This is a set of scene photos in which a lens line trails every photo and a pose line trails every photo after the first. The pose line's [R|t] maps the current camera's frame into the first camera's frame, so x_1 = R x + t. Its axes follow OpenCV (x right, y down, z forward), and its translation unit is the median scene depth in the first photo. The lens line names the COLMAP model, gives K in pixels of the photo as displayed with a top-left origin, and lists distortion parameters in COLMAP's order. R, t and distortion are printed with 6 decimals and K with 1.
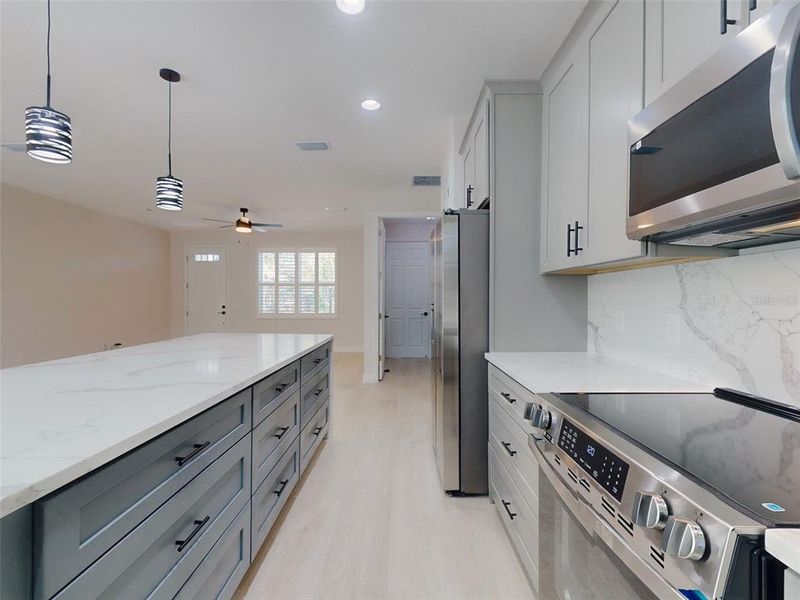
lens RADIAL K [[377.9, 0, 398.7], [0, 377.9, 304.4], [0, 0, 1]] dist [0.000594, -0.000268]
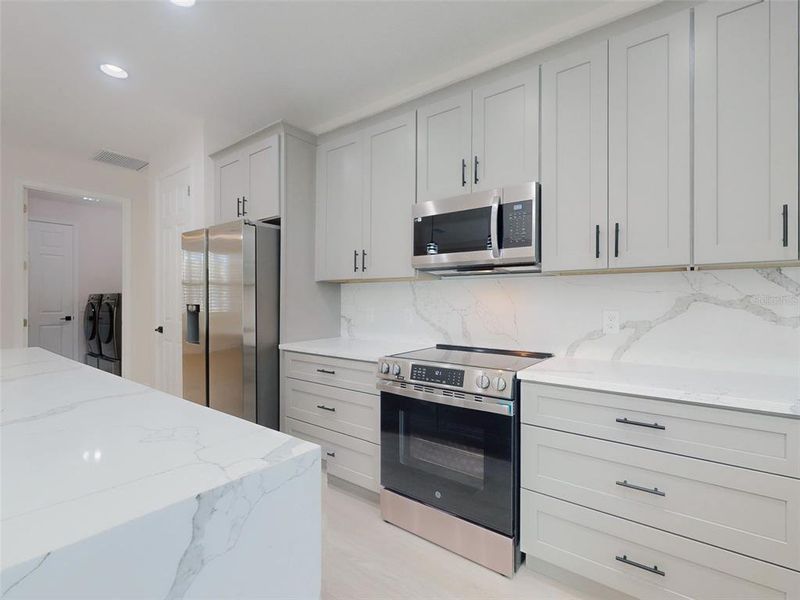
lens RADIAL K [[377.9, 0, 400.9], [0, 377.9, 300.3], [0, 0, 1]] dist [0.000594, -0.000268]
pose [[0.593748, 0.004673, 0.804637, -0.495069], [0.005694, 0.999934, -0.010009, 0.001930], [-0.804631, 0.010524, 0.593682, -0.029831]]
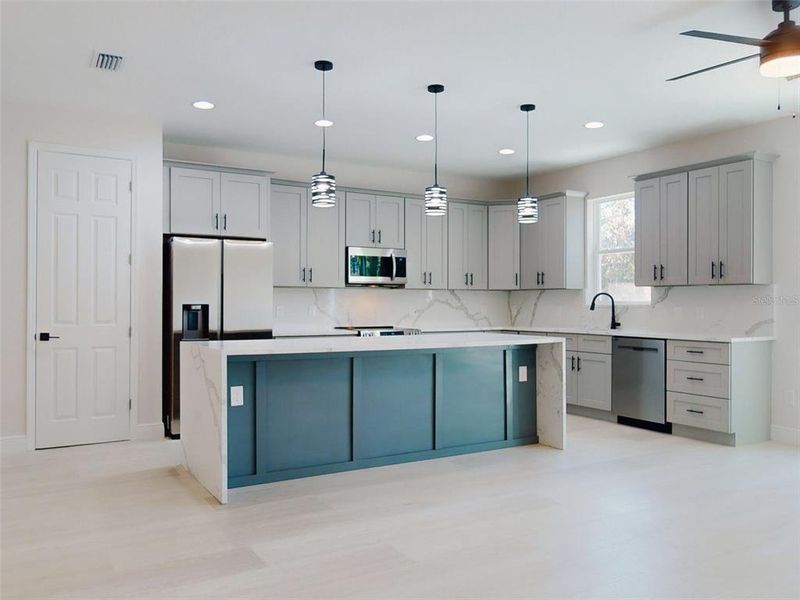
lens RADIAL K [[641.6, 0, 402.4], [0, 641.6, 301.0], [0, 0, 1]] dist [0.003004, -0.005461]
pose [[-0.528013, 0.003165, 0.849230, -2.364158], [0.009020, 0.999958, 0.001882, -0.010598], [-0.849188, 0.008654, -0.528019, 1.915129]]
